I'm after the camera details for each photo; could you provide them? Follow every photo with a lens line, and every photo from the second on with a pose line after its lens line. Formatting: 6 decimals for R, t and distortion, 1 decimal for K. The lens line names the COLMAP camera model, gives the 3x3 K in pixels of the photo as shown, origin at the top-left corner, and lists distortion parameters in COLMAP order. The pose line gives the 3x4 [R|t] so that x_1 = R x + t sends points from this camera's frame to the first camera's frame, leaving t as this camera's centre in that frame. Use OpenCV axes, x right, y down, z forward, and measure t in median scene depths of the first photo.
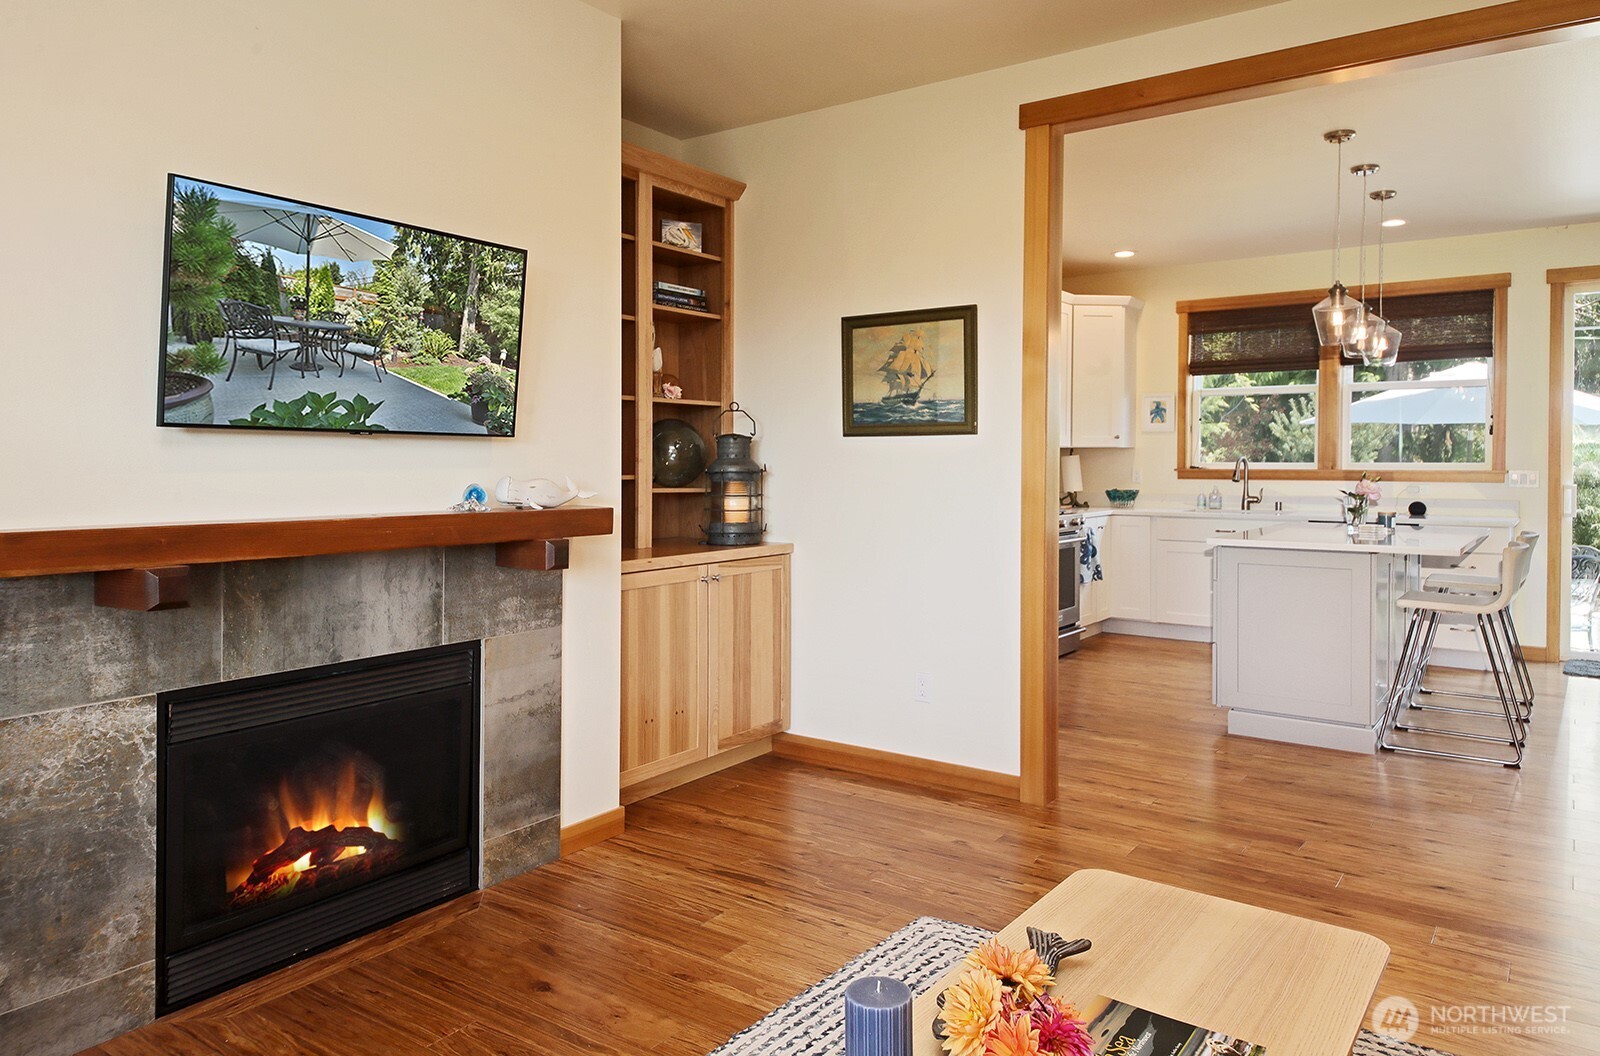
lens RADIAL K [[1053.2, 0, 813.9], [0, 1053.2, 477.4], [0, 0, 1]] dist [0.167254, -0.124303]
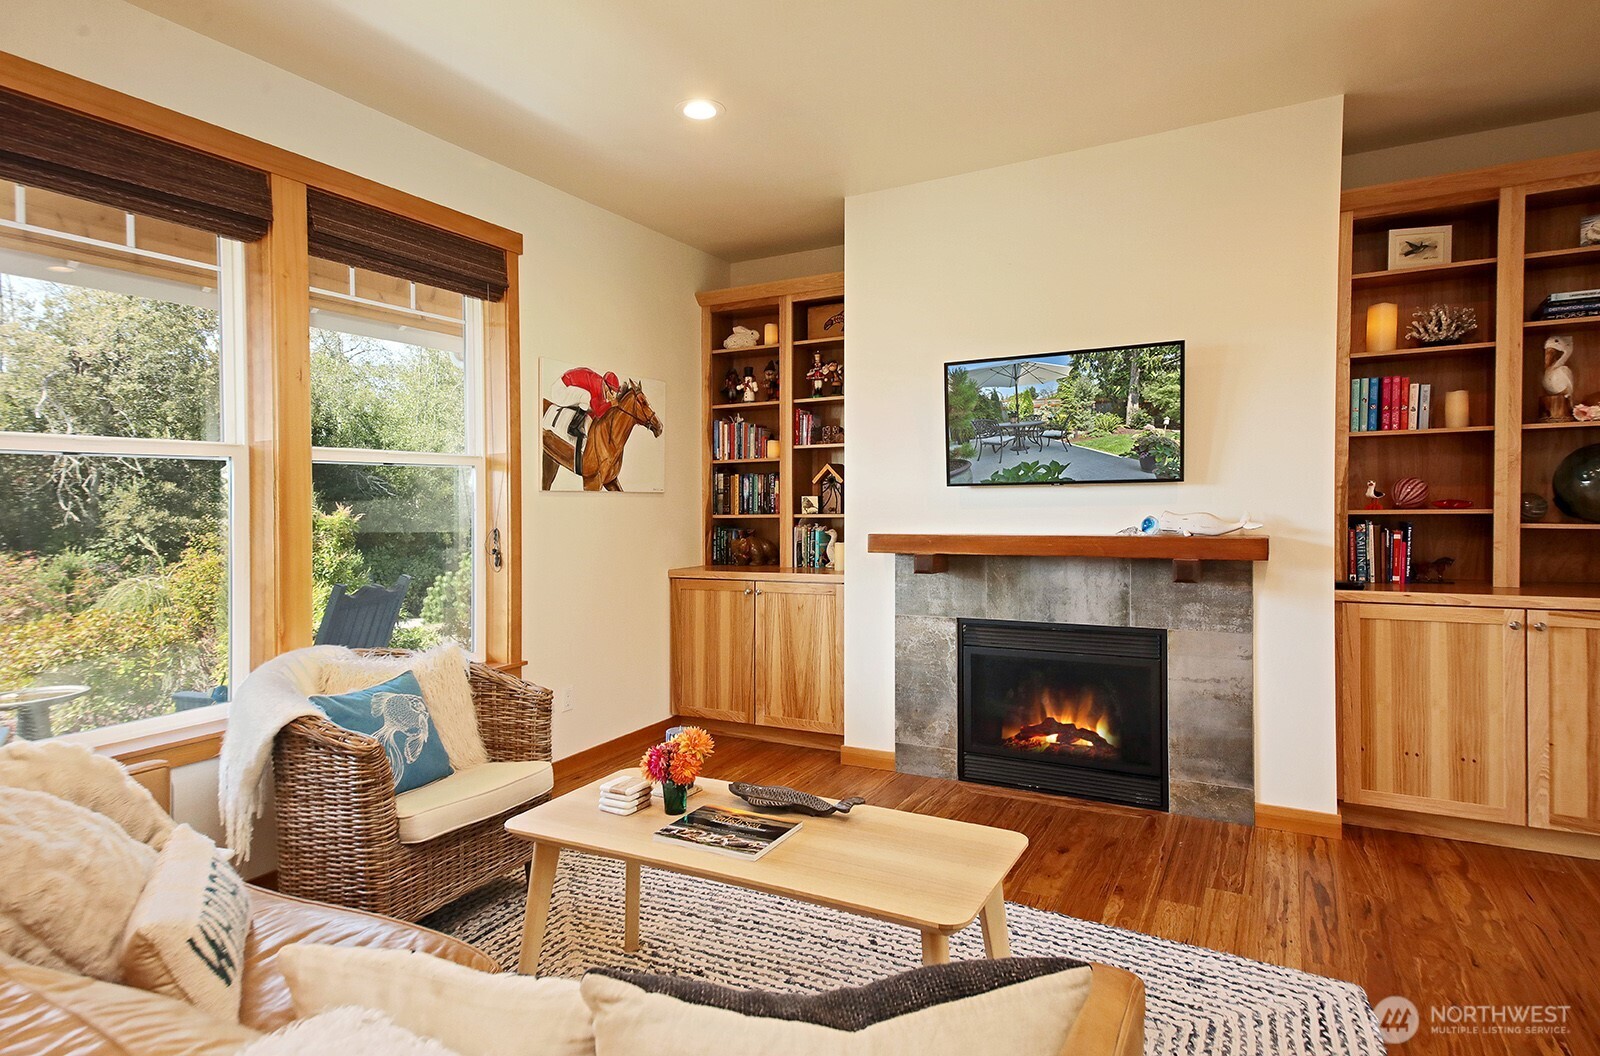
lens RADIAL K [[919.3, 0, 773.9], [0, 919.3, 431.4], [0, 0, 1]] dist [0.016975, -0.001143]
pose [[0.093670, -0.077642, -0.992571, 0.827730], [0.005545, 0.996980, -0.077464, -0.012962], [0.995588, 0.001752, 0.093817, 0.385686]]
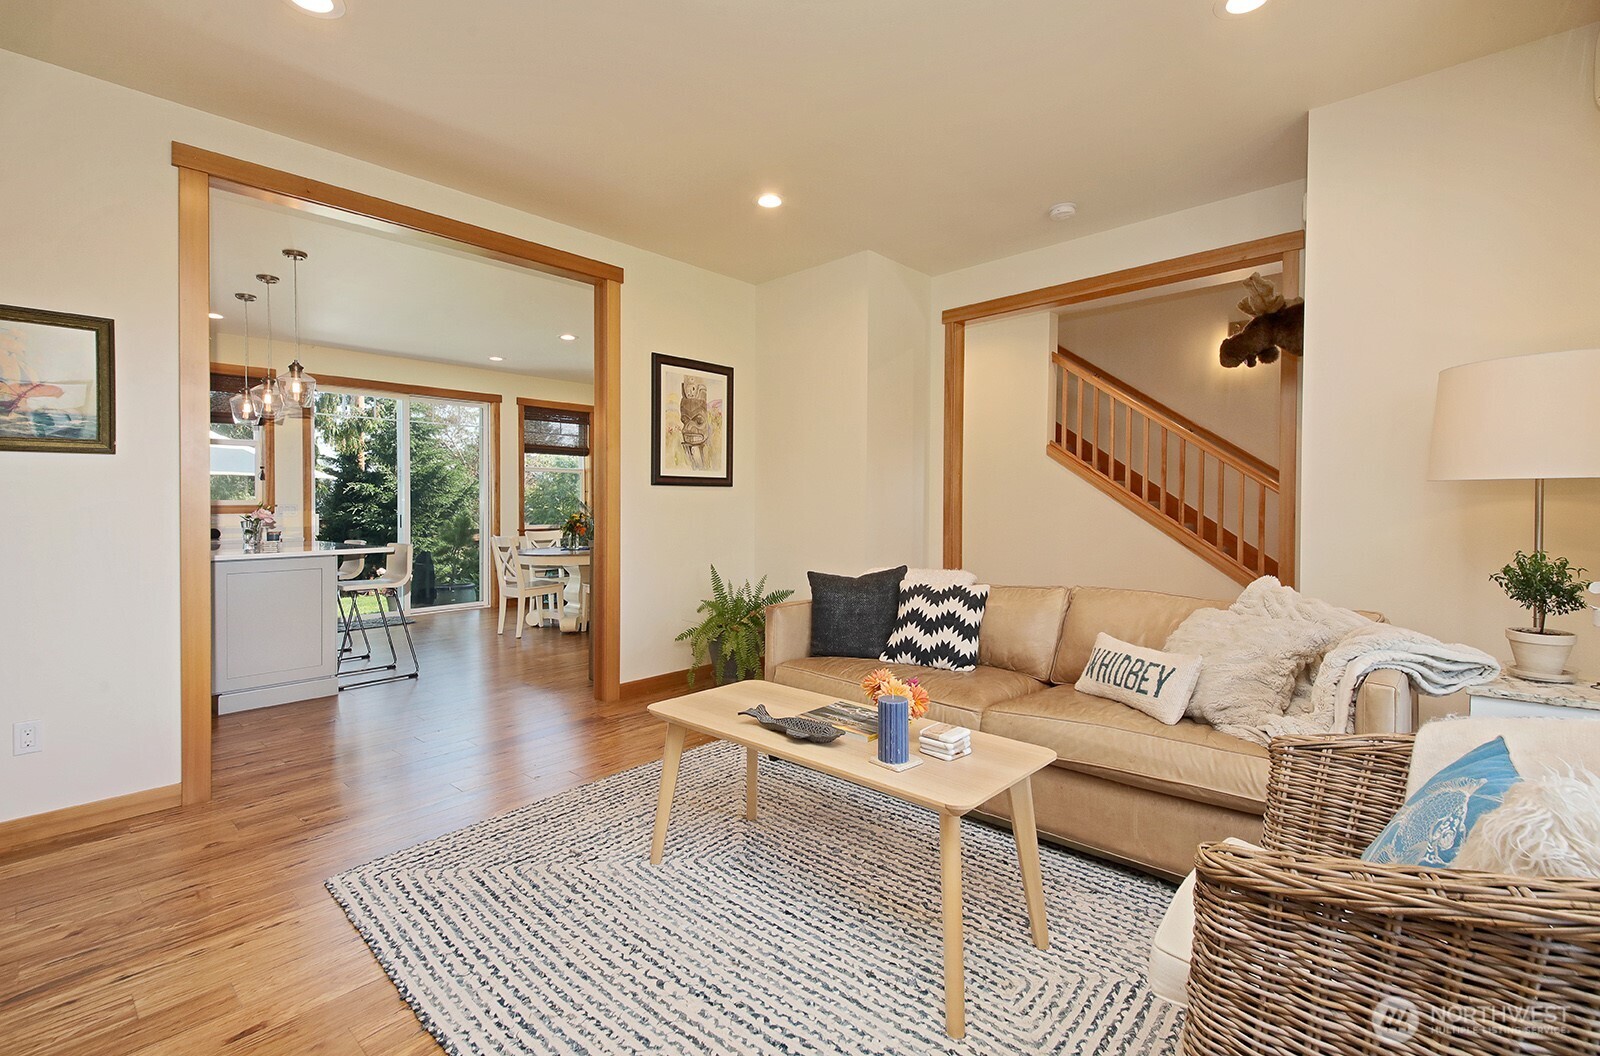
lens RADIAL K [[731.7, 0, 800.0], [0, 731.7, 528.0], [0, 0, 1]] dist [0.000766, -0.000478]
pose [[0.133627, -0.028731, 0.990615, -0.537756], [0.018040, 0.999485, 0.026555, 0.025167], [-0.990868, 0.014322, 0.134076, 0.370377]]
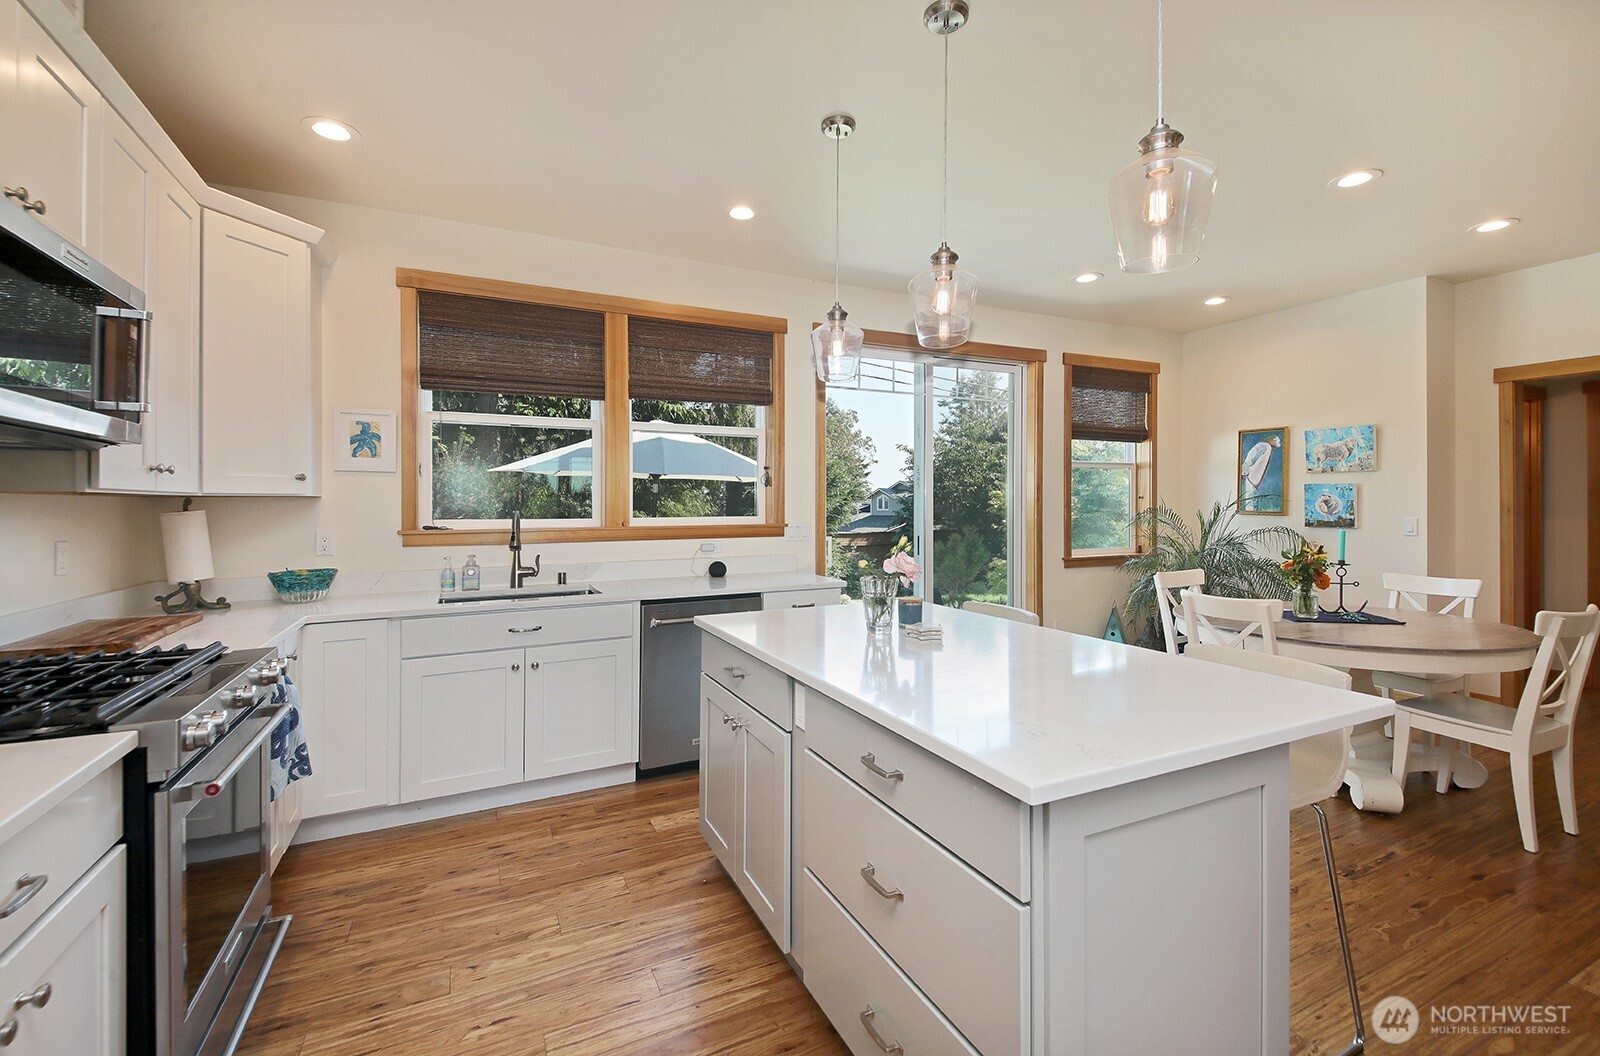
lens RADIAL K [[691.8, 0, 794.1], [0, 691.8, 492.7], [0, 0, 1]] dist [0.026033, 0.000206]
pose [[0.490704, 0.012038, 0.871243, 0.235314], [0.018890, 0.999523, -0.024450, -0.040423], [-0.871122, 0.028455, 0.490242, 1.518157]]
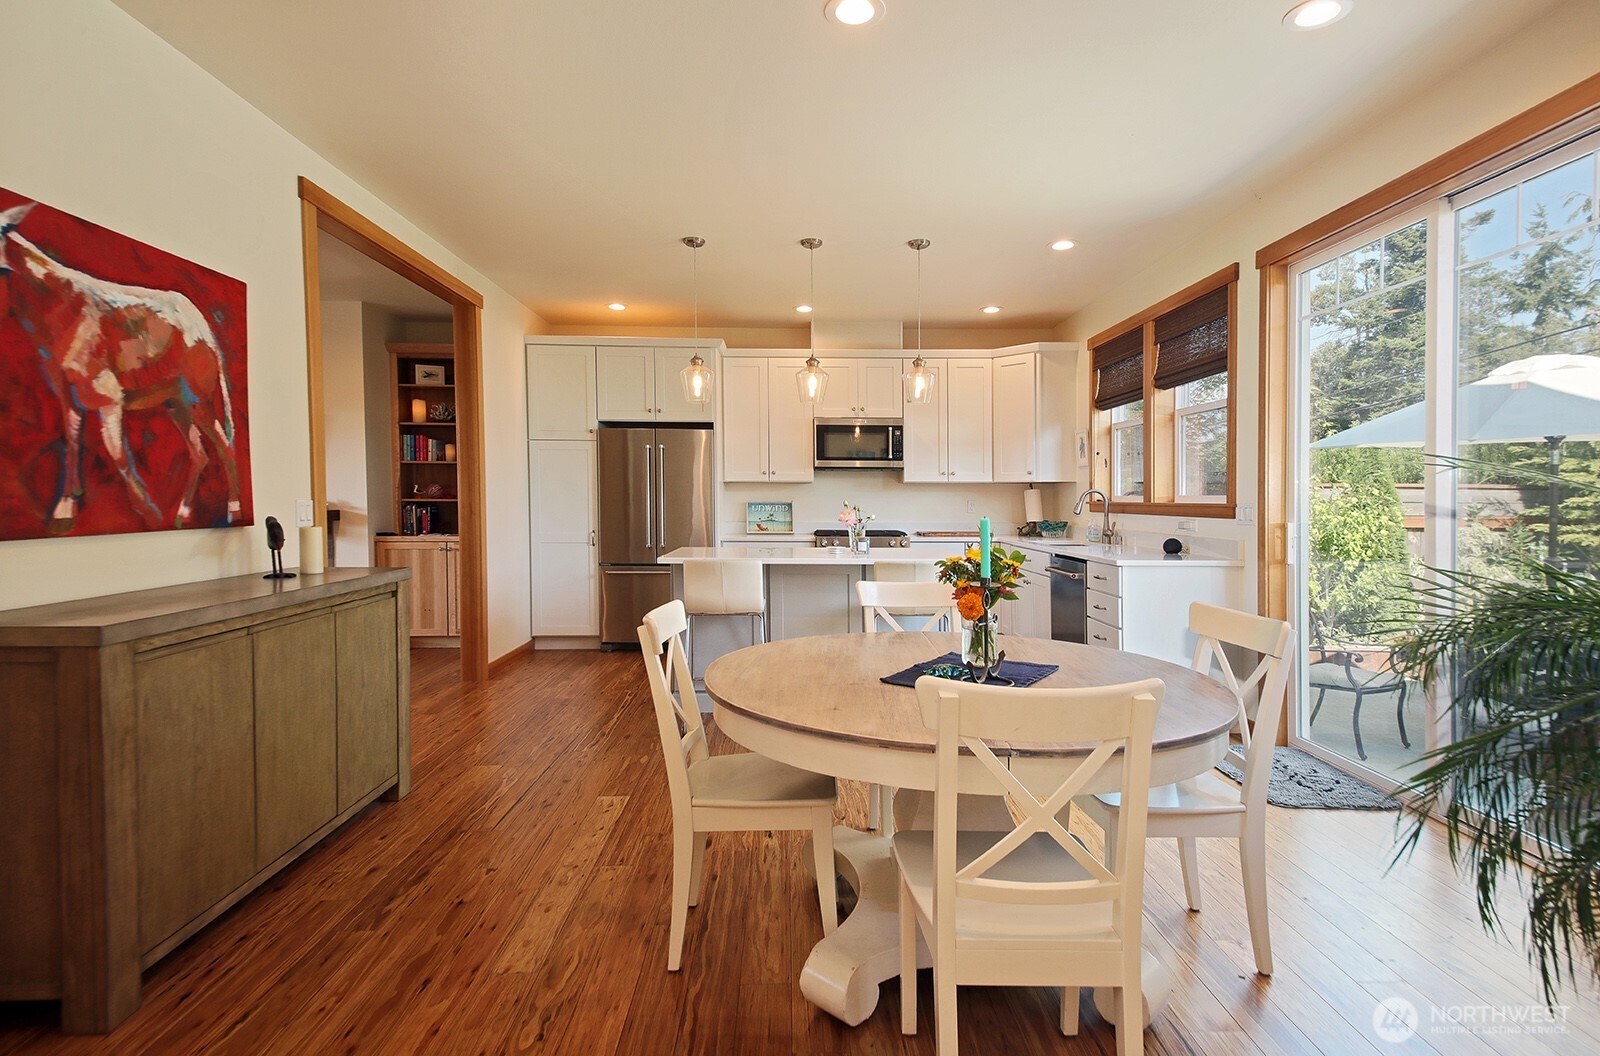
lens RADIAL K [[821.8, 0, 804.1], [0, 821.8, 490.0], [0, 0, 1]] dist [0.092390, -0.000178]
pose [[0.582366, -0.006440, -0.812901, 2.121161], [-0.015260, 0.999706, -0.018852, 0.000572], [0.812783, 0.023383, 0.582097, 0.796177]]
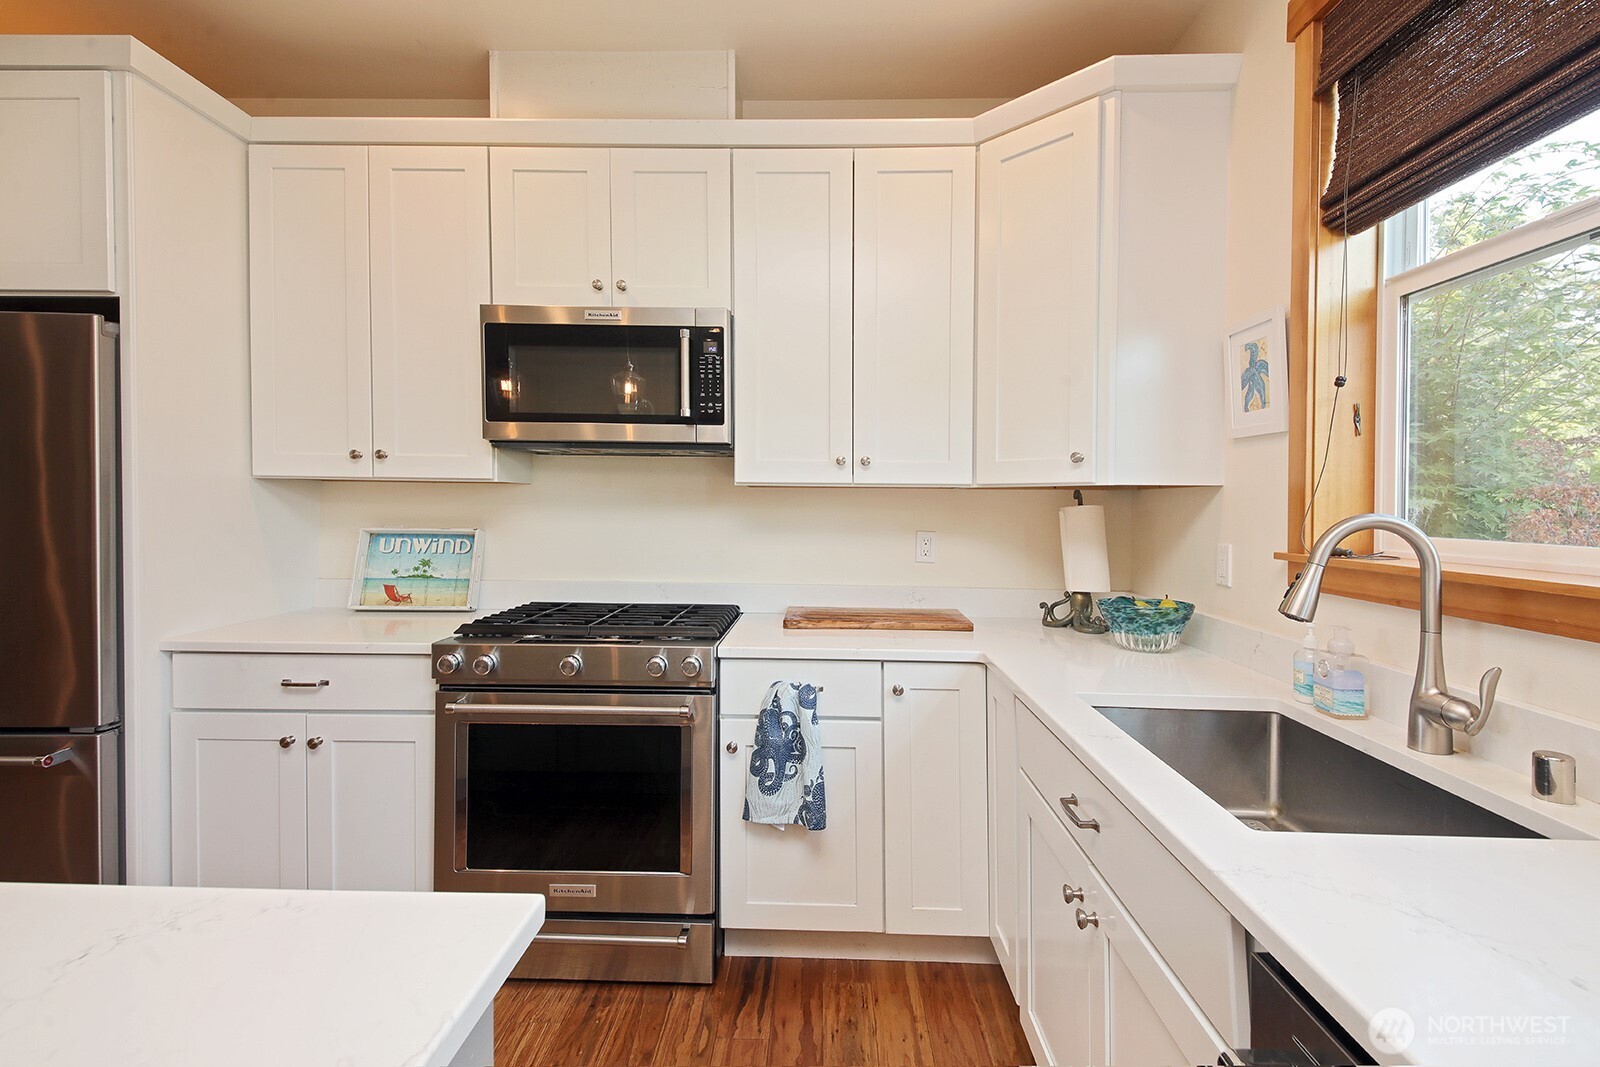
lens RADIAL K [[772.7, 0, 791.7], [0, 772.7, 504.4], [0, 0, 1]] dist [0.036781, -0.000277]
pose [[0.534816, 0.007854, -0.844932, 1.155789], [-0.025396, 0.999654, -0.006783, -0.042102], [0.844587, 0.025086, 0.534831, 1.946184]]
